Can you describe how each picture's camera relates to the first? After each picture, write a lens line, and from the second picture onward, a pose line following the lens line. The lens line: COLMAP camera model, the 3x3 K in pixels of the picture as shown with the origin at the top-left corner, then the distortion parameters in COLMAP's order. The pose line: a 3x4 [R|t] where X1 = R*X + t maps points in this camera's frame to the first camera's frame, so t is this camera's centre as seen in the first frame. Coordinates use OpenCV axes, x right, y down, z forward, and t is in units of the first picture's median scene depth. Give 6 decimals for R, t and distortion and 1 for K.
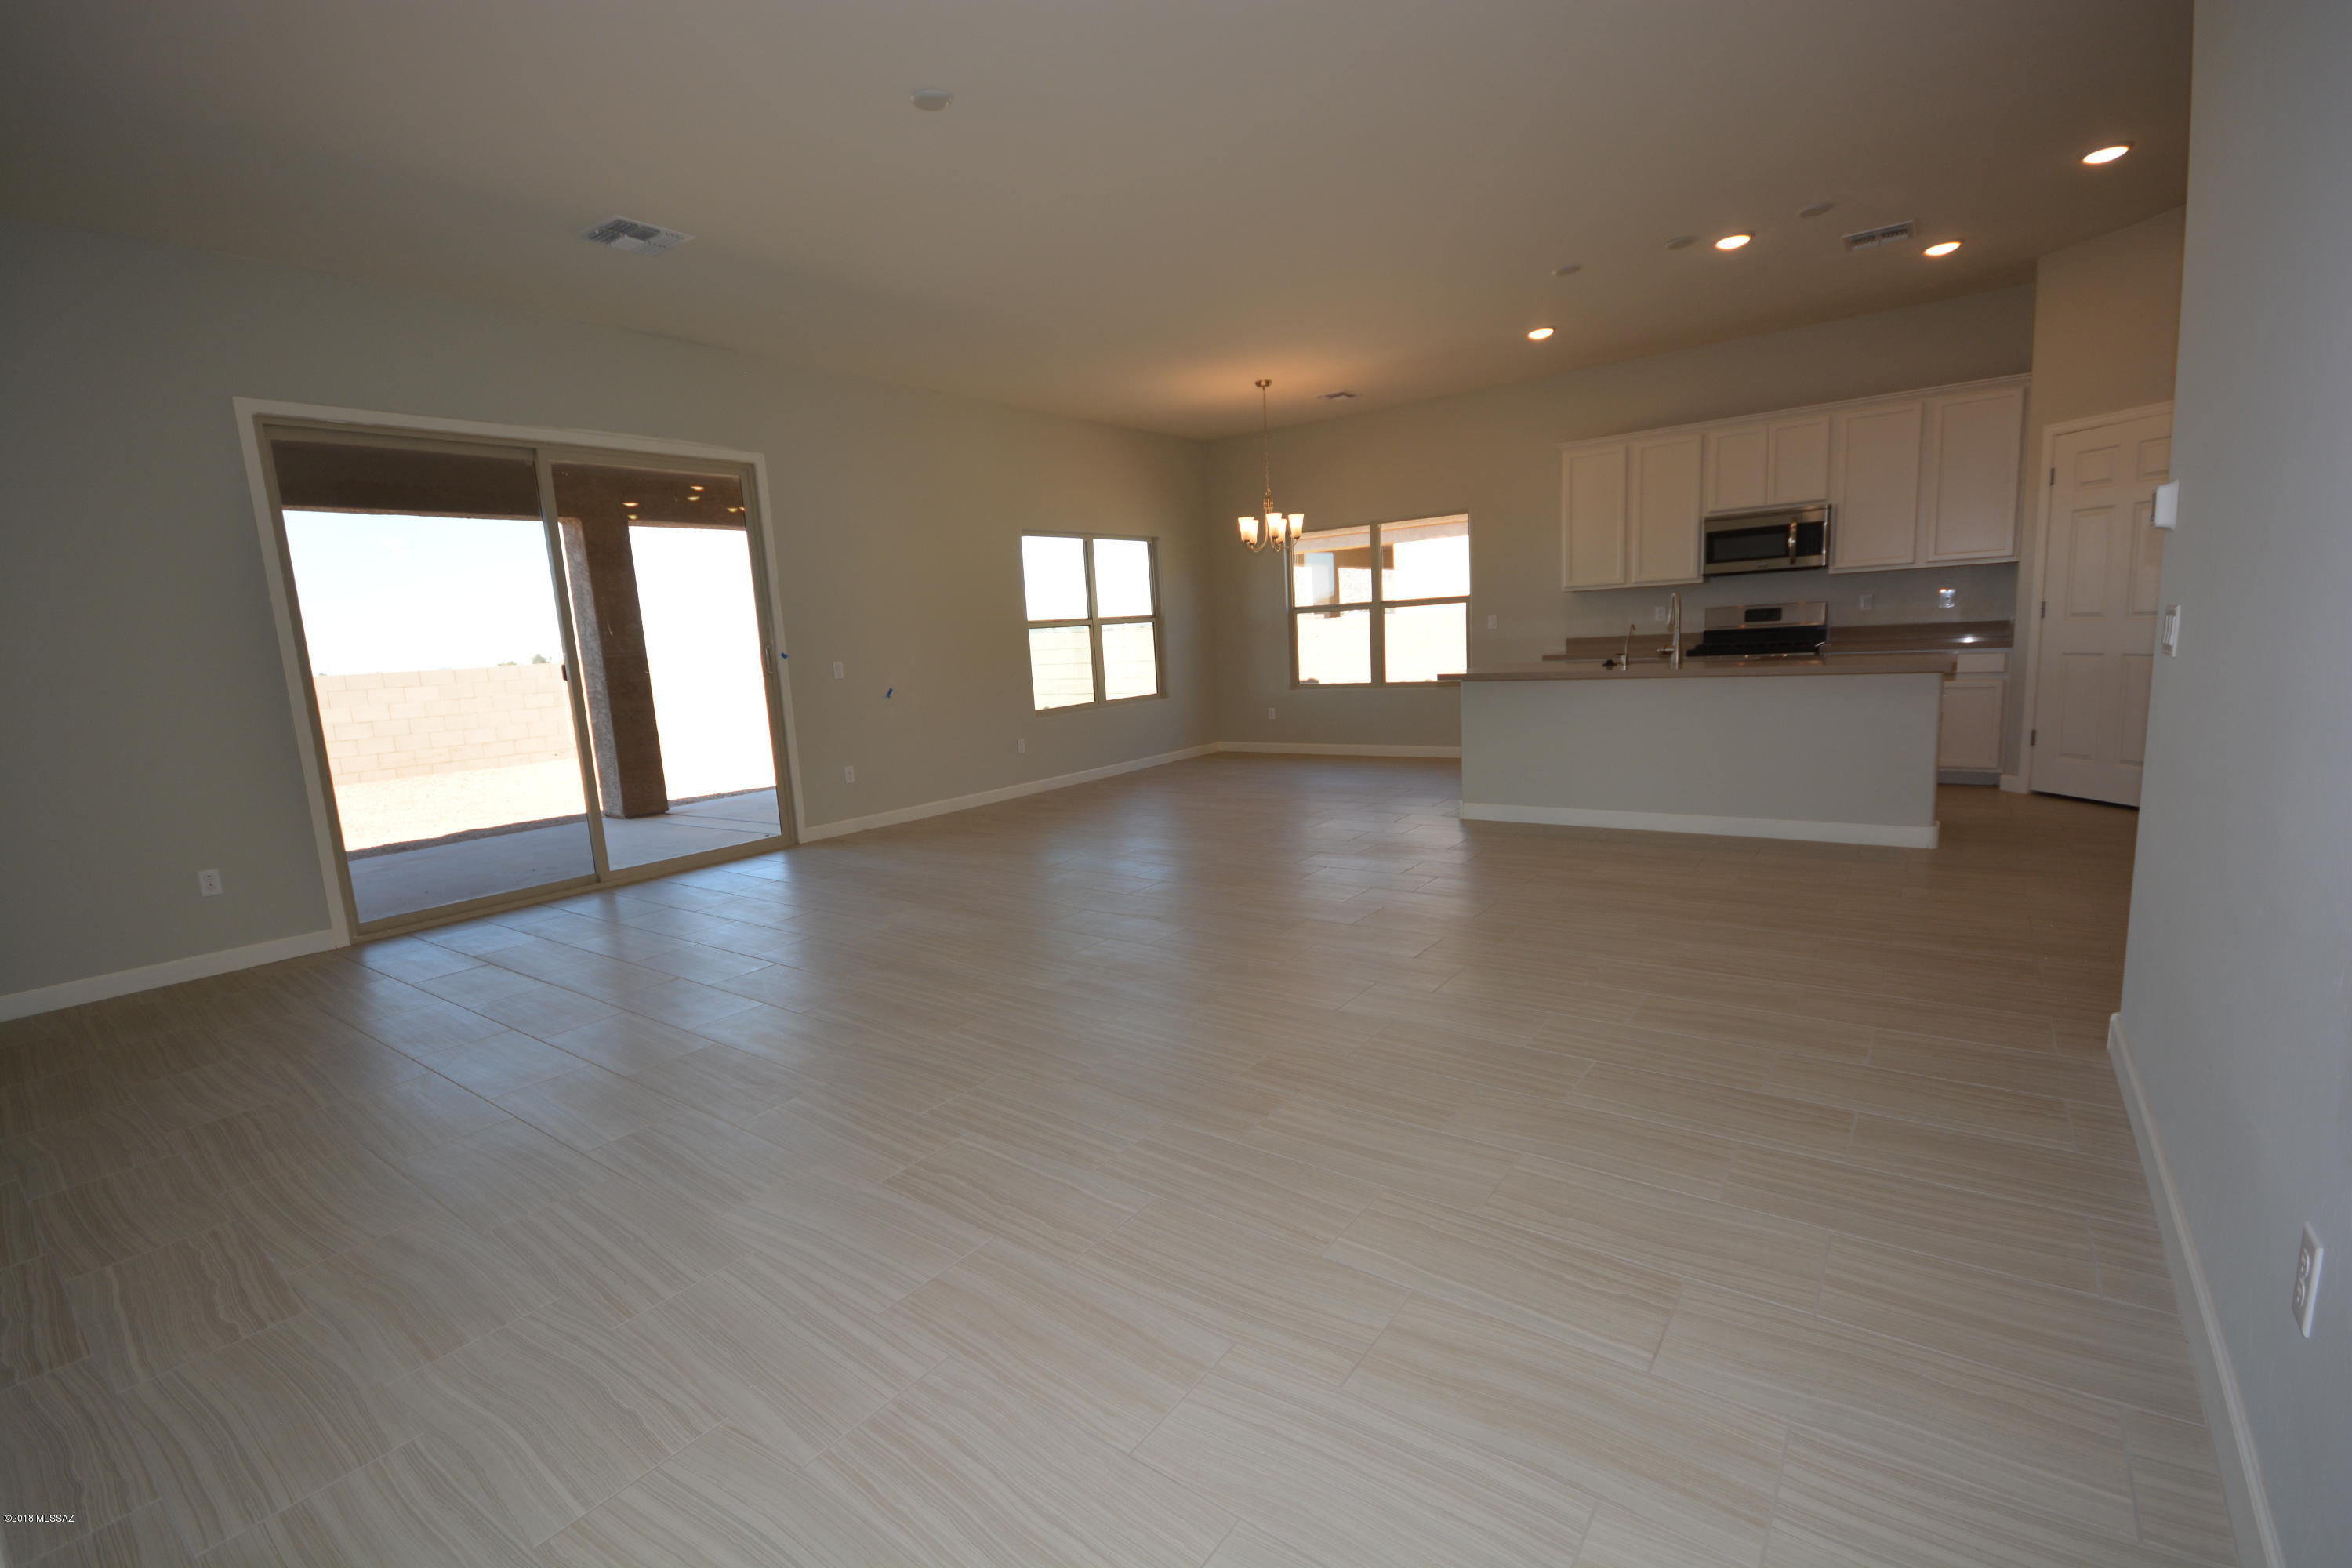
lens RADIAL K [[1035.2, 0, 1160.1], [0, 1035.2, 777.4], [0, 0, 1]] dist [0.008222, -0.010348]
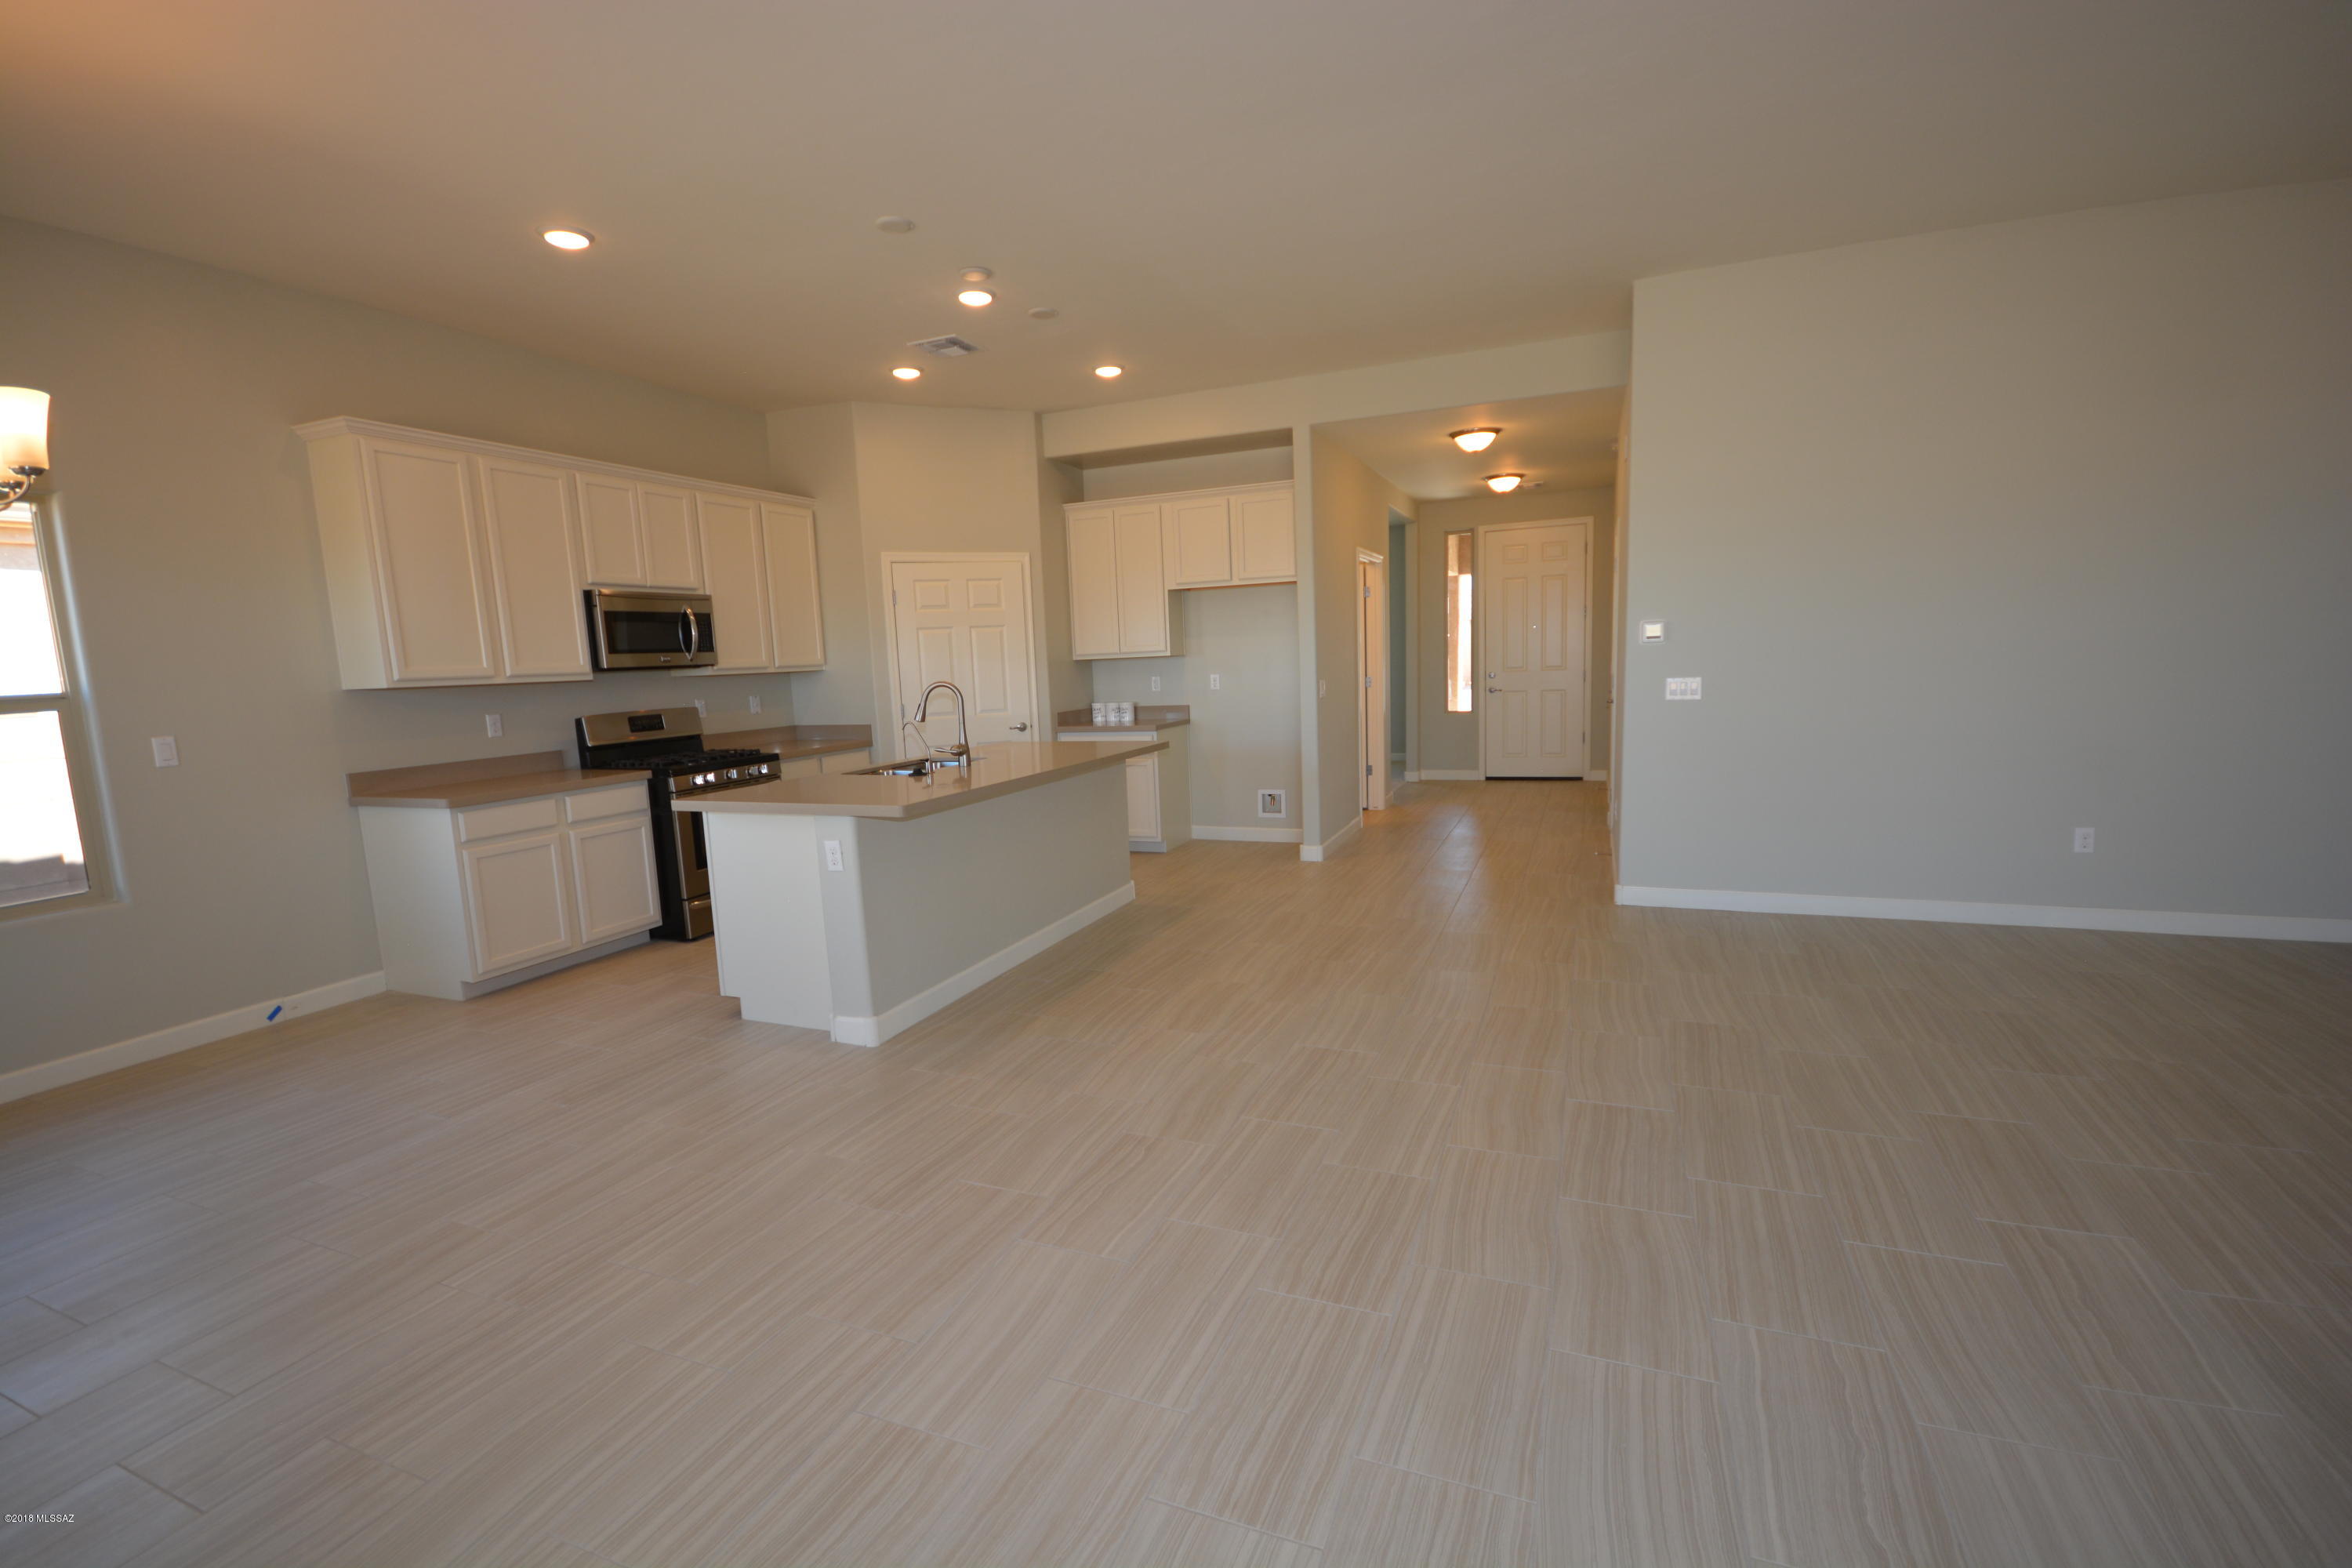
lens RADIAL K [[1035.2, 0, 1163.3], [0, 1035.2, 802.8], [0, 0, 1]] dist [0.008222, -0.010348]
pose [[-0.252189, -0.071298, 0.965048, -0.298758], [0.189075, 0.974429, 0.121401, -0.126674], [-0.949027, 0.213082, -0.232259, 0.875528]]
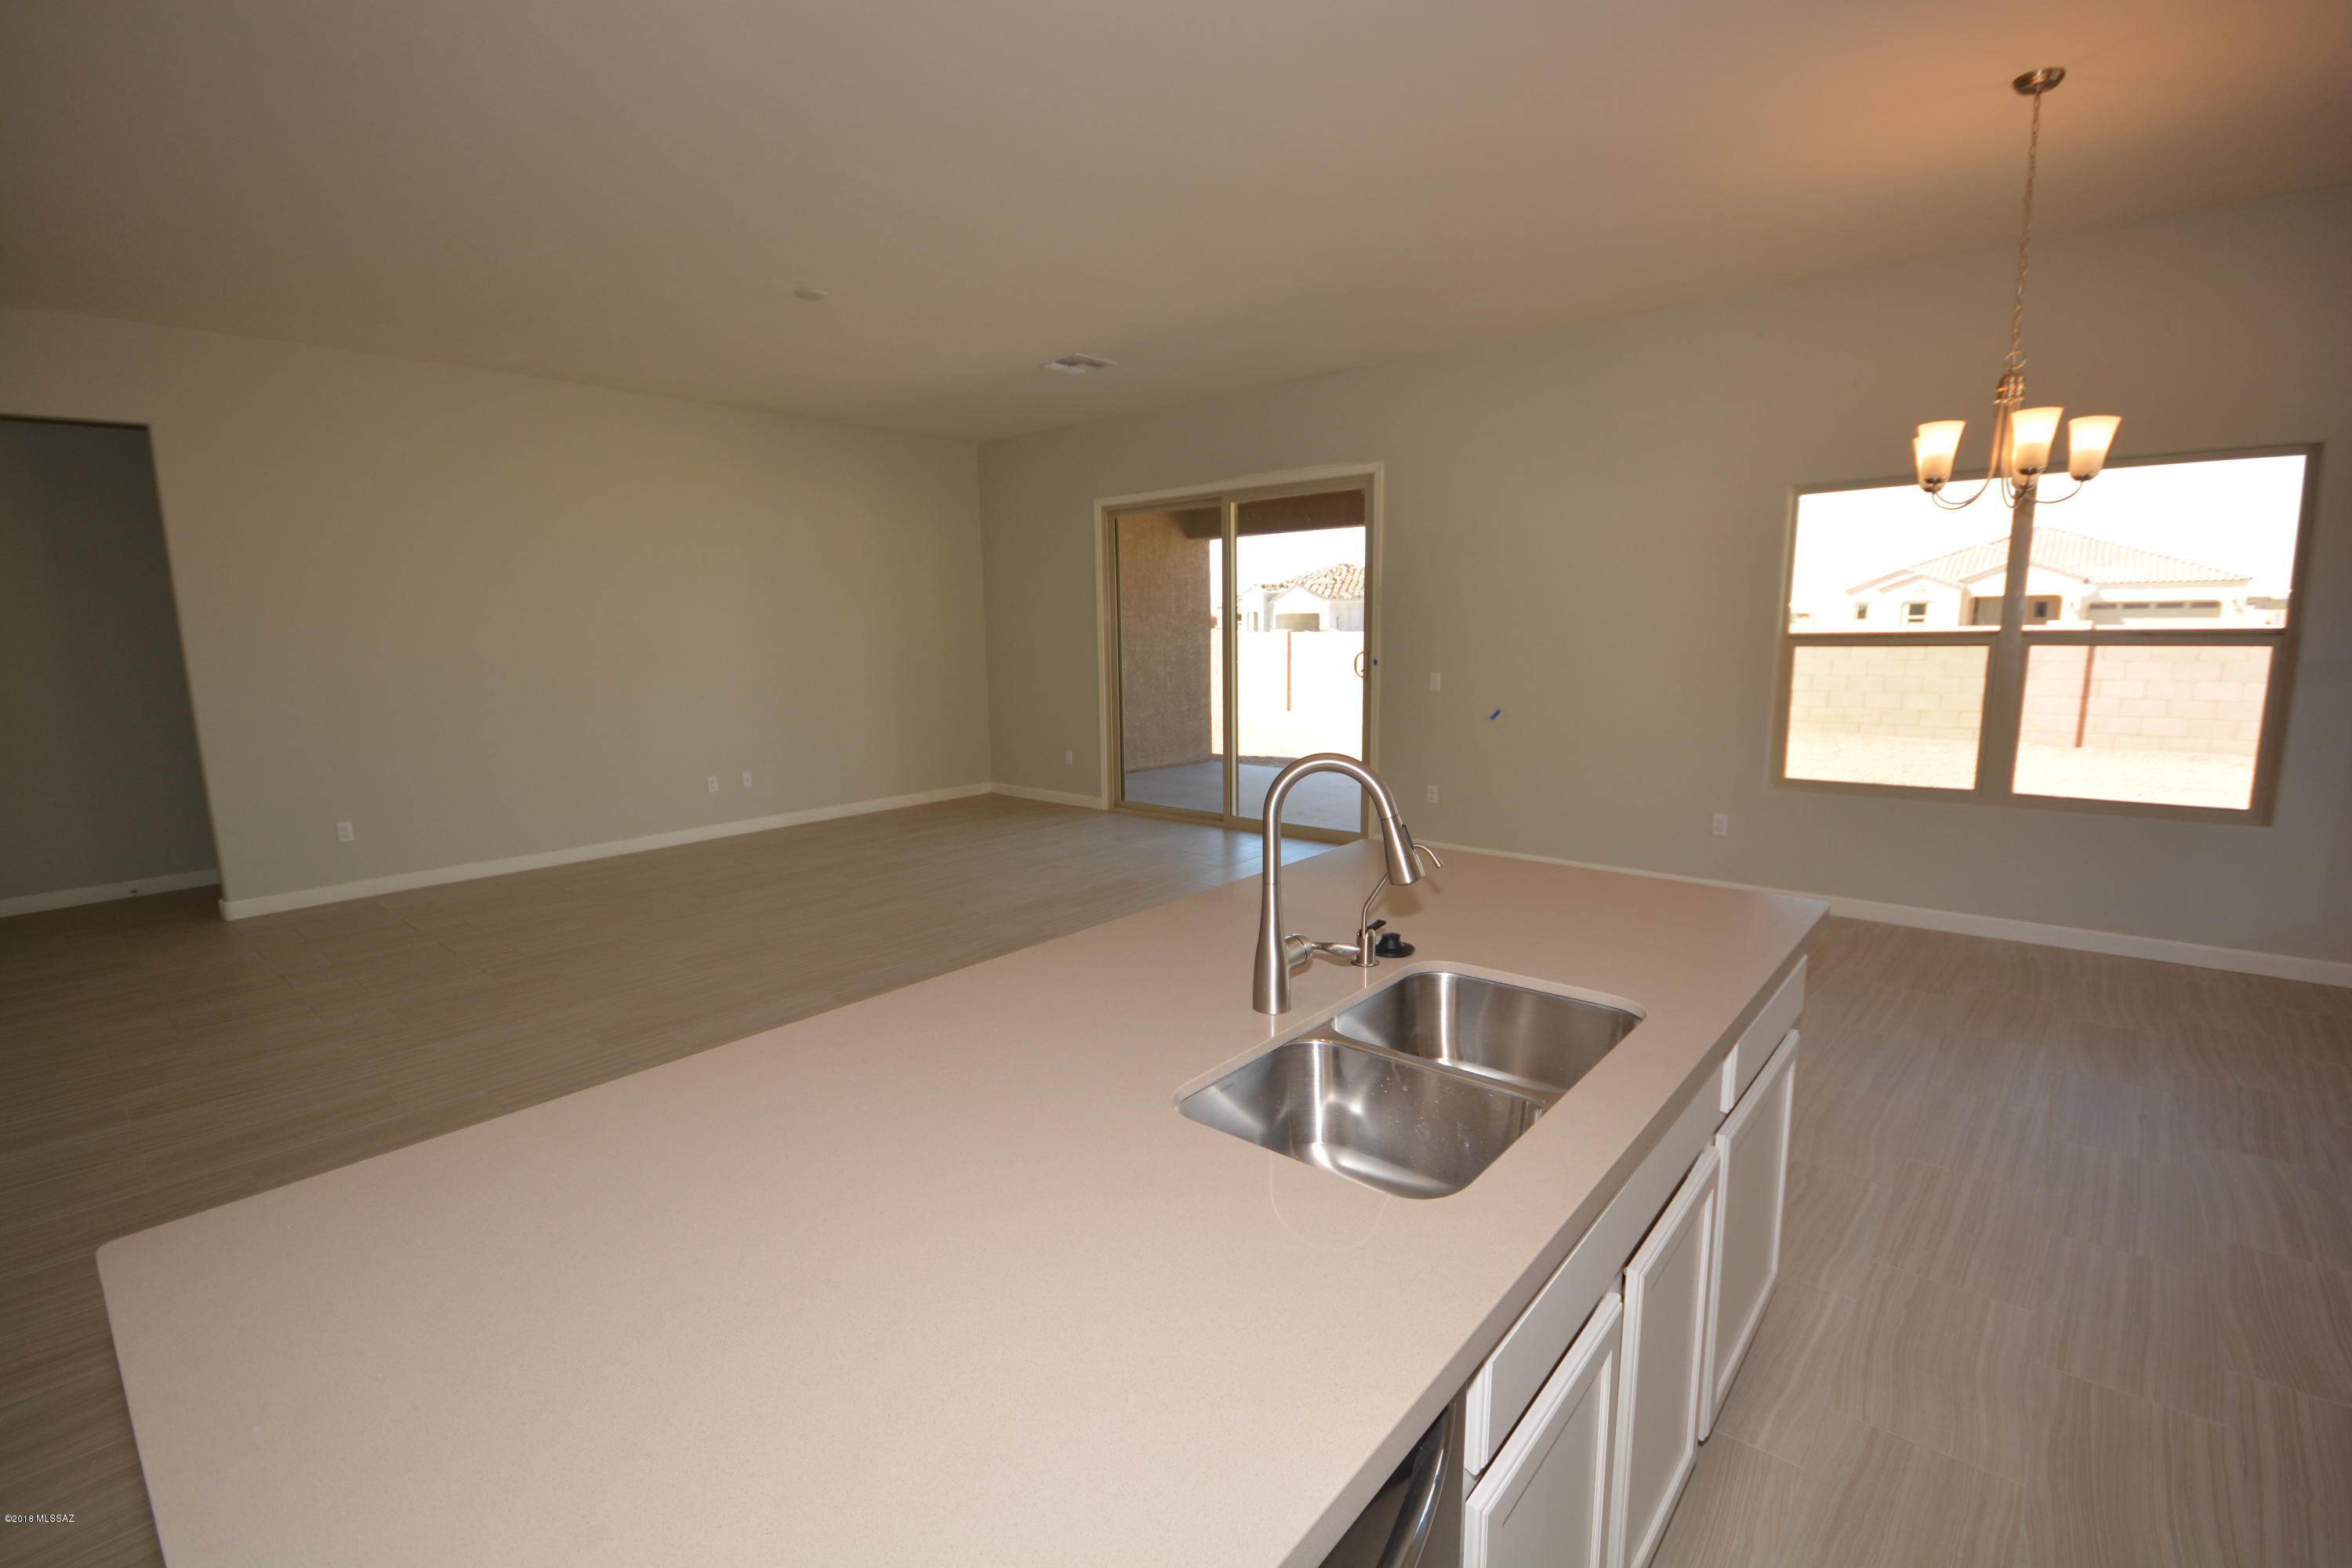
lens RADIAL K [[1035.2, 0, 1187.6], [0, 1035.2, 785.5], [0, 0, 1]] dist [0.008222, -0.010348]
pose [[-0.060246, 0.209739, -0.975900, 0.628516], [-0.121579, 0.968854, 0.215730, -0.186806], [0.990752, 0.131646, -0.032870, 0.824071]]
